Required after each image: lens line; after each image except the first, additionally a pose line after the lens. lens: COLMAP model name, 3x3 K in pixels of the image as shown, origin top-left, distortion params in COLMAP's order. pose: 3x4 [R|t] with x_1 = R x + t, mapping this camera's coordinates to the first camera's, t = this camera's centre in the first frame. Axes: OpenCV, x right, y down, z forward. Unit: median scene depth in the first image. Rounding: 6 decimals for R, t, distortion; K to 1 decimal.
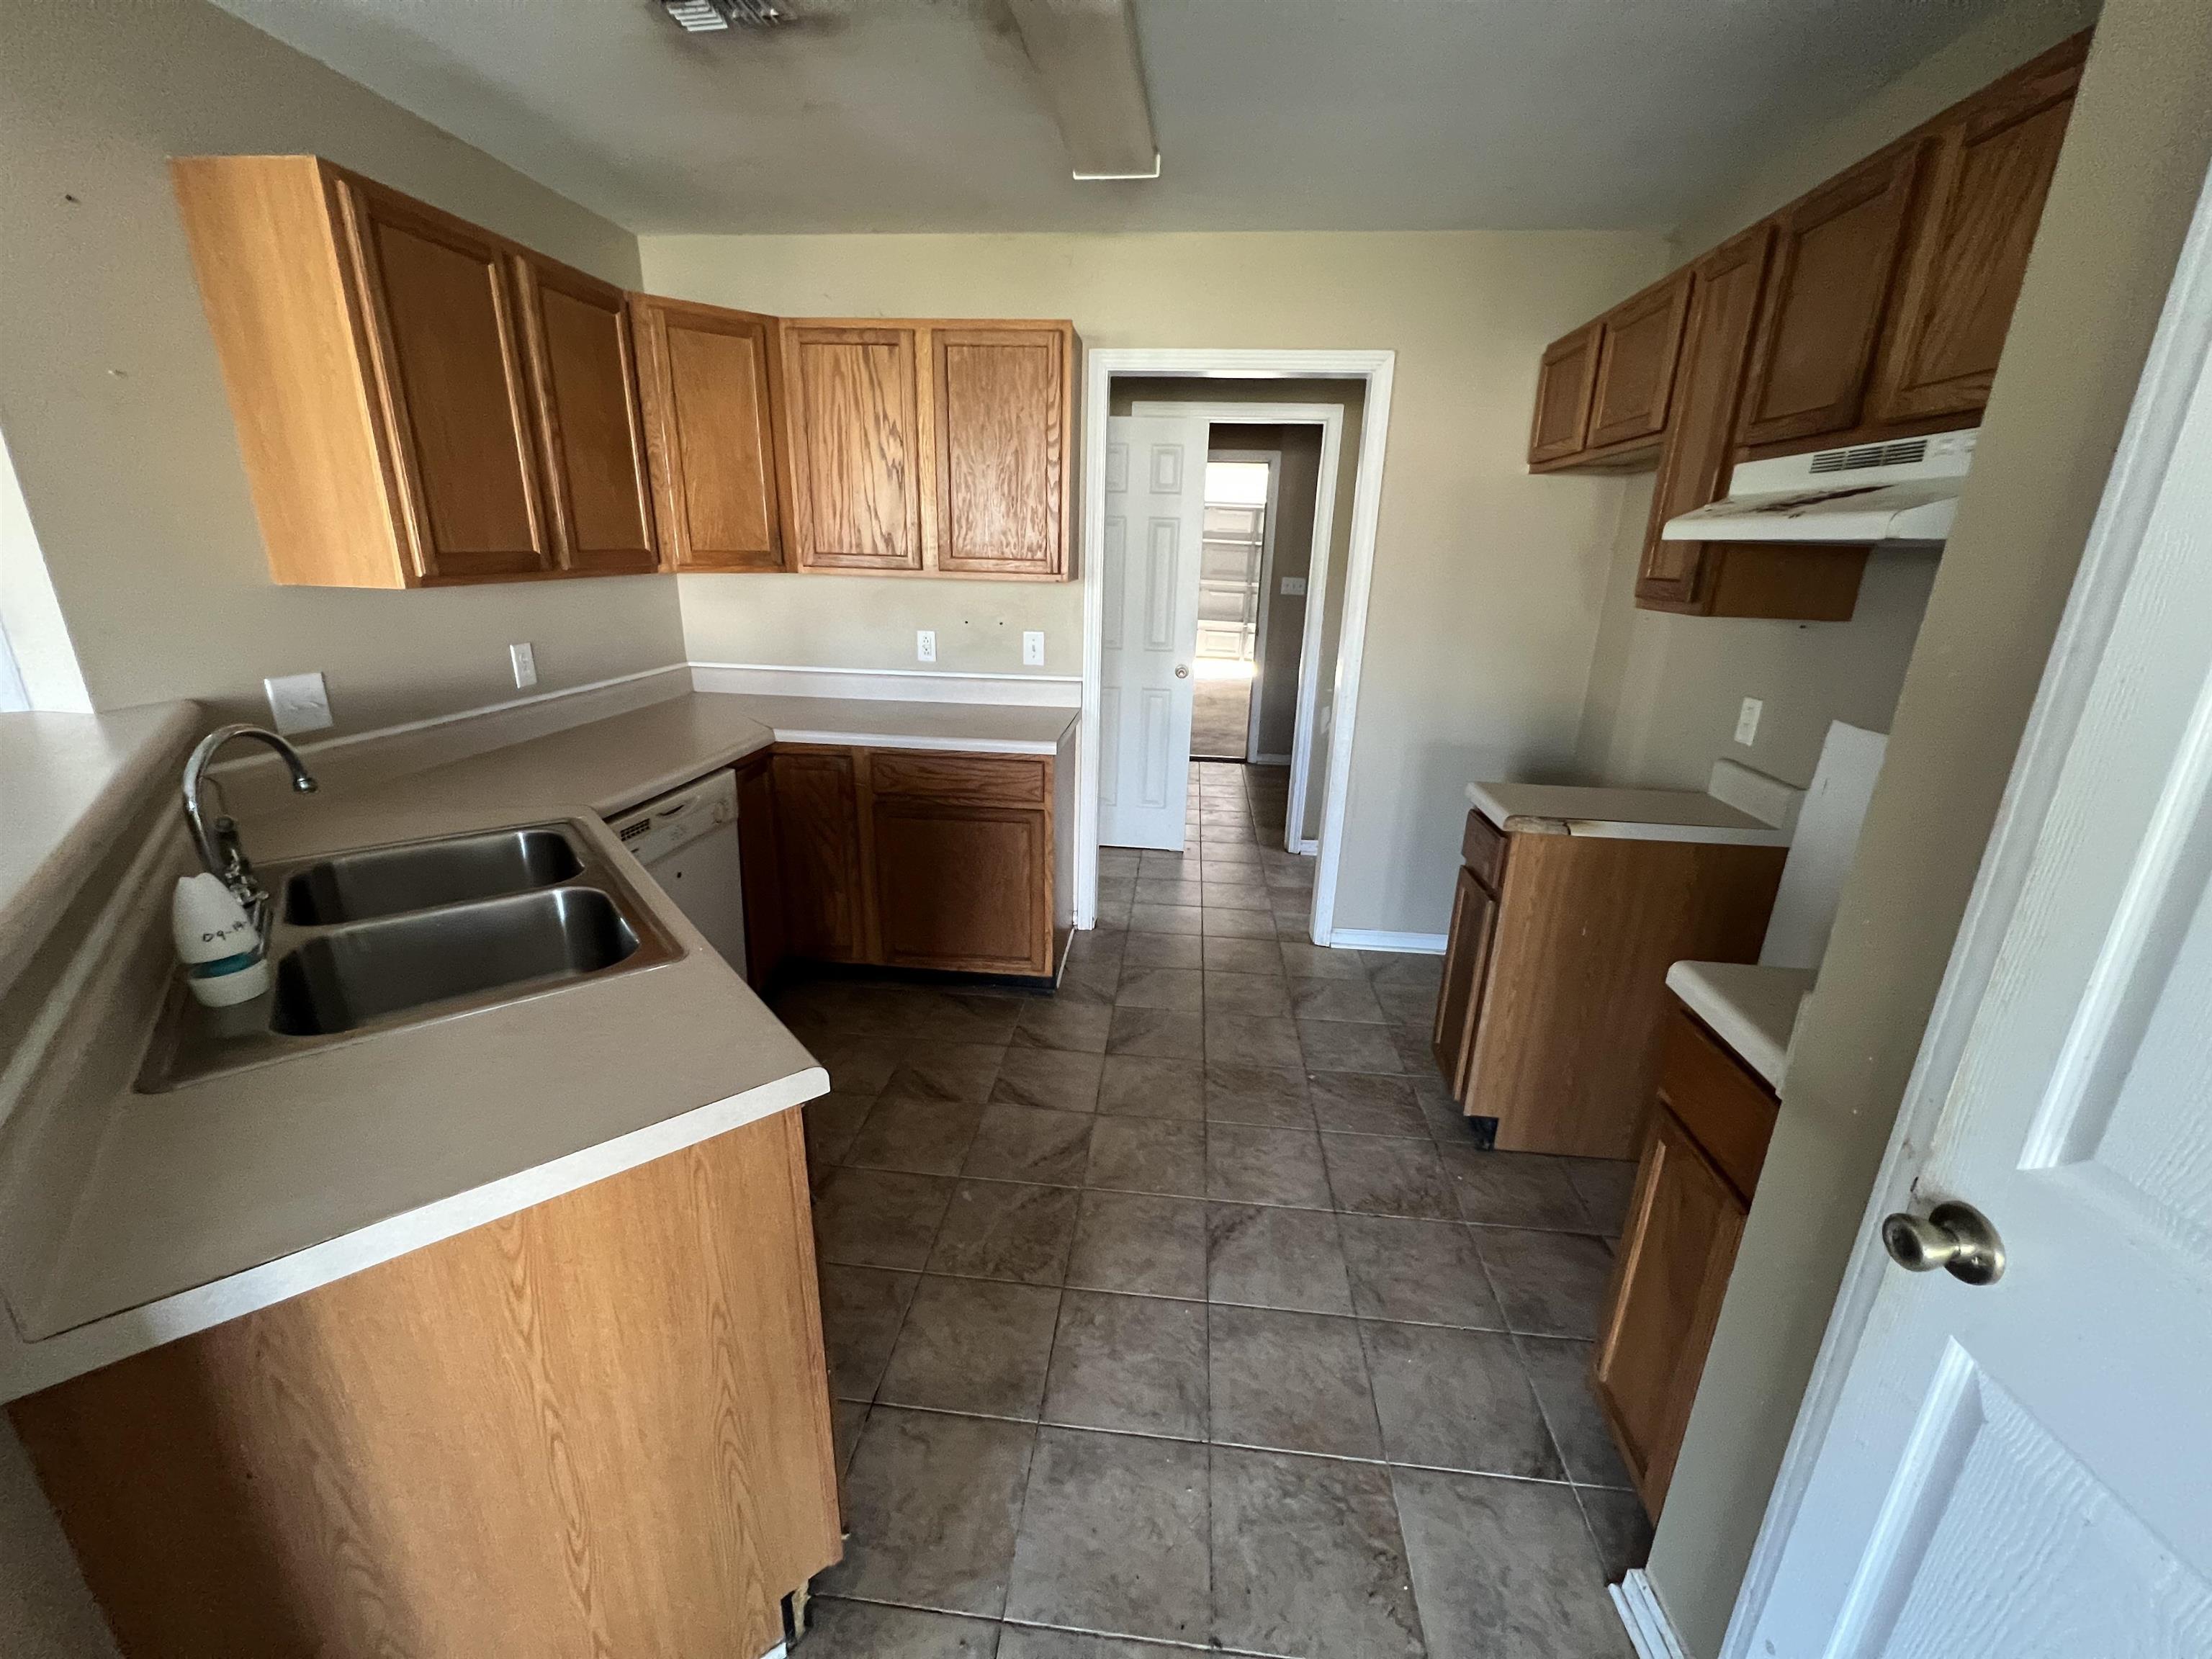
lens RADIAL K [[884.9, 0, 1108.1], [0, 884.9, 825.0], [0, 0, 1]] dist [-0.000445, 0.000110]
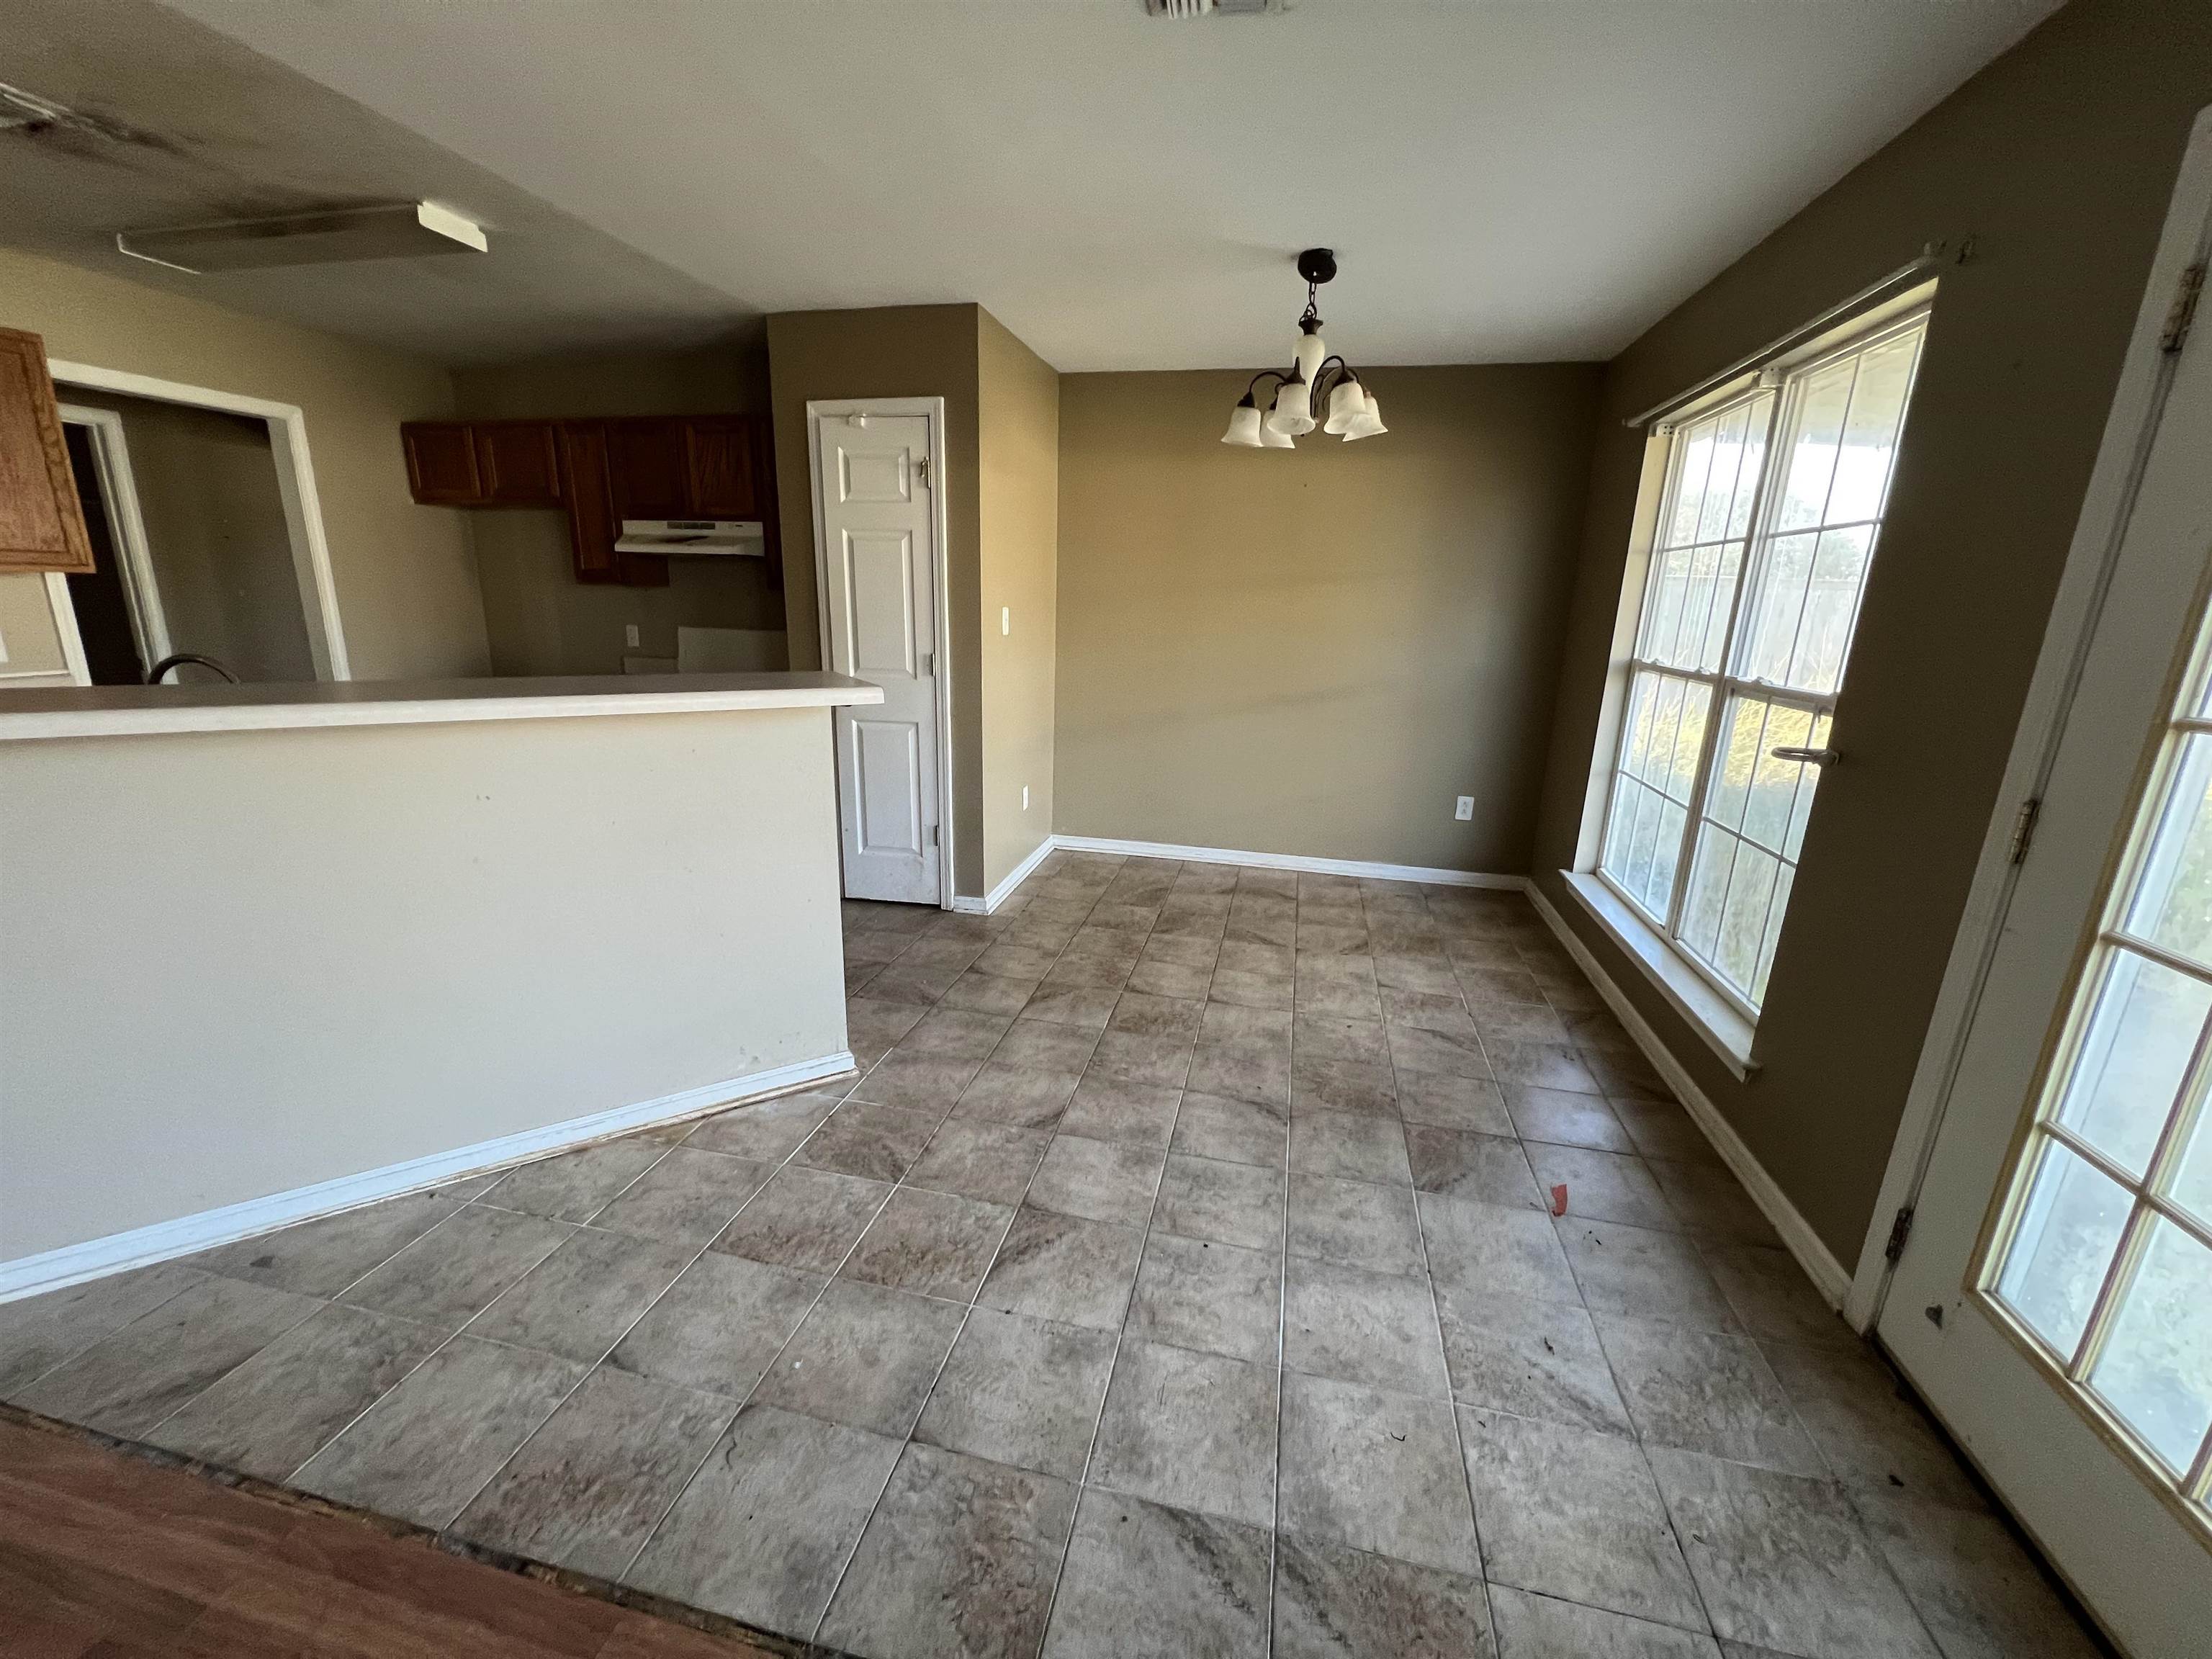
lens RADIAL K [[884.9, 0, 1095.1], [0, 884.9, 827.1], [0, 0, 1]] dist [-0.000445, 0.000110]
pose [[0.130912, -0.271032, 0.953627, -1.055550], [0.277946, 0.933362, 0.227116, 0.113824], [-0.951634, 0.235325, 0.197521, -0.314826]]
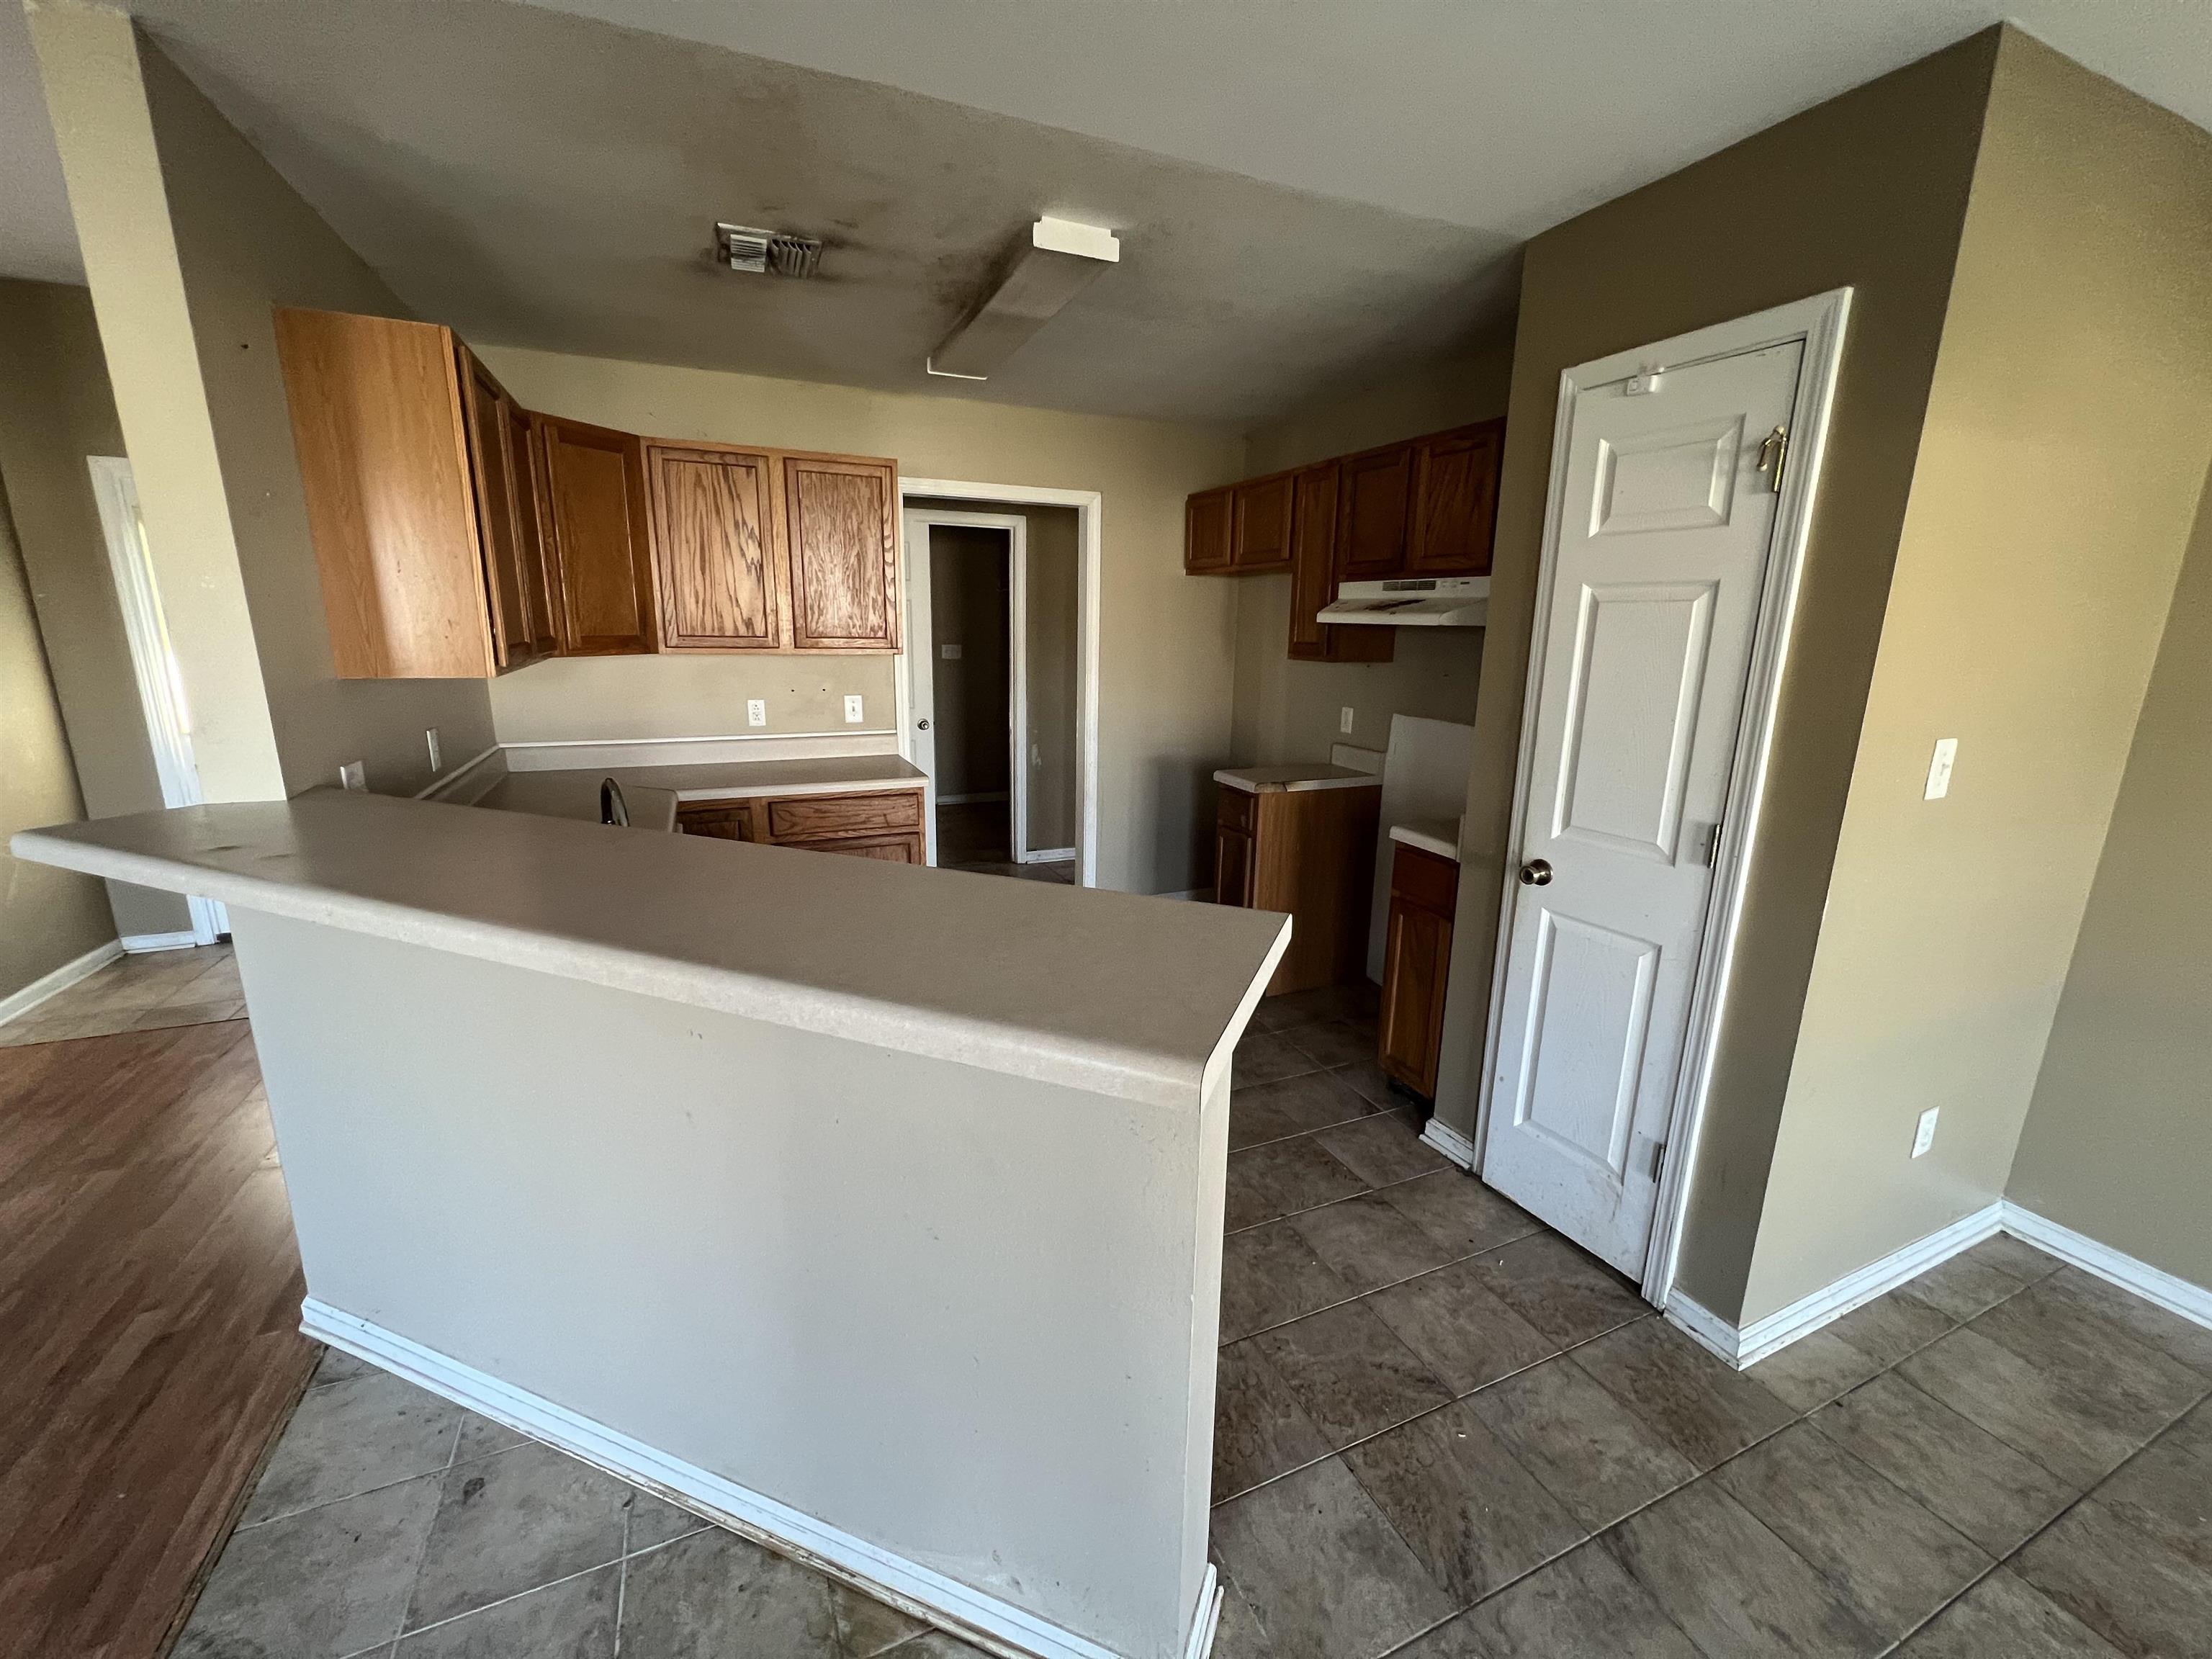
lens RADIAL K [[884.9, 0, 1107.8], [0, 884.9, 826.1], [0, 0, 1]] dist [-0.000445, 0.000110]
pose [[0.869279, -0.122600, 0.478878, -0.452425], [0.154512, 0.987604, -0.027635, 0.053302], [-0.469554, 0.098015, 0.877447, -0.245315]]
